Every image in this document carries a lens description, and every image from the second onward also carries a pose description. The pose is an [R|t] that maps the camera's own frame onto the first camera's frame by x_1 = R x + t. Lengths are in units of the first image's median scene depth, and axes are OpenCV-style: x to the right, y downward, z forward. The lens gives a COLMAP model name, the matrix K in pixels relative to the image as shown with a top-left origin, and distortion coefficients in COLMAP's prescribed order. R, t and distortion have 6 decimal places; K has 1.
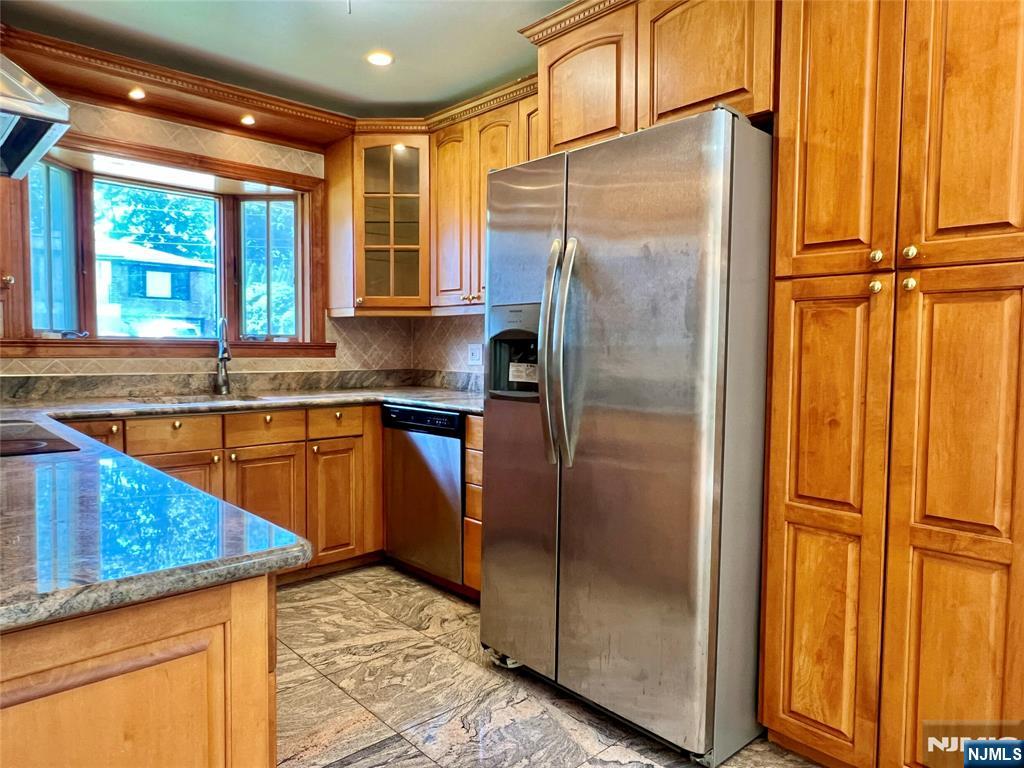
lens RADIAL K [[680.0, 0, 514.5], [0, 680.0, 384.0], [0, 0, 1]] dist [-0.004932, 0.000814]
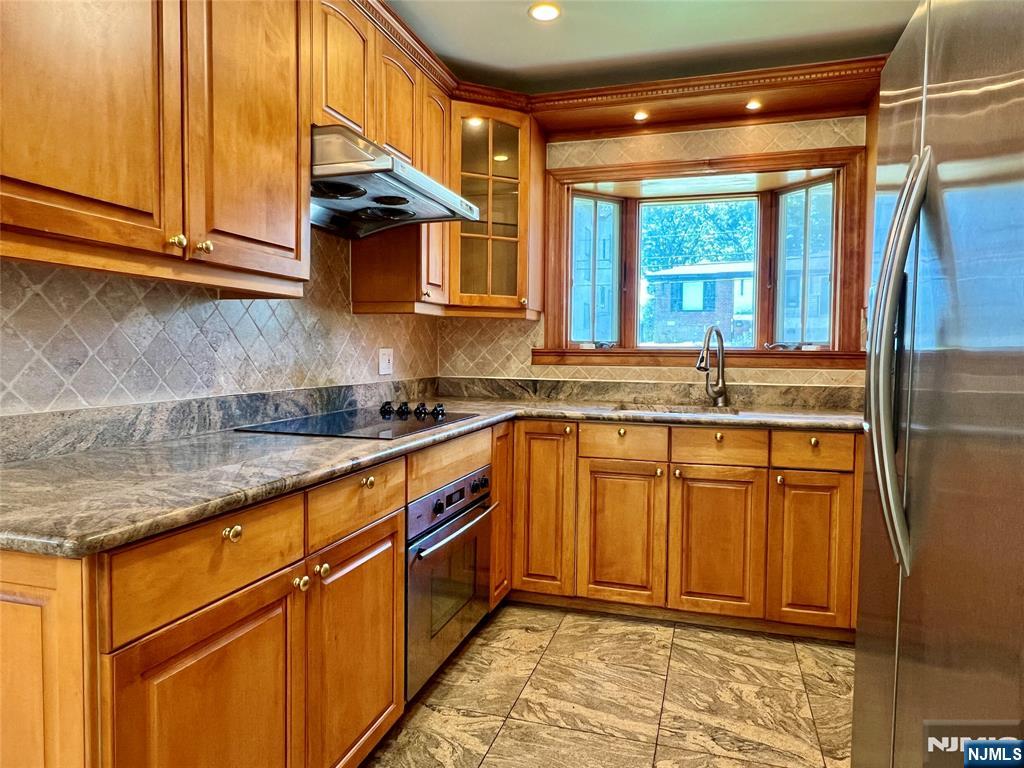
lens RADIAL K [[680.0, 0, 509.5], [0, 680.0, 382.8], [0, 0, 1]] dist [-0.004932, 0.000814]
pose [[0.483860, 0.033031, -0.874522, 0.267534], [-0.049720, 0.998711, 0.010213, -0.013475], [0.873732, 0.038539, 0.484878, 0.312330]]
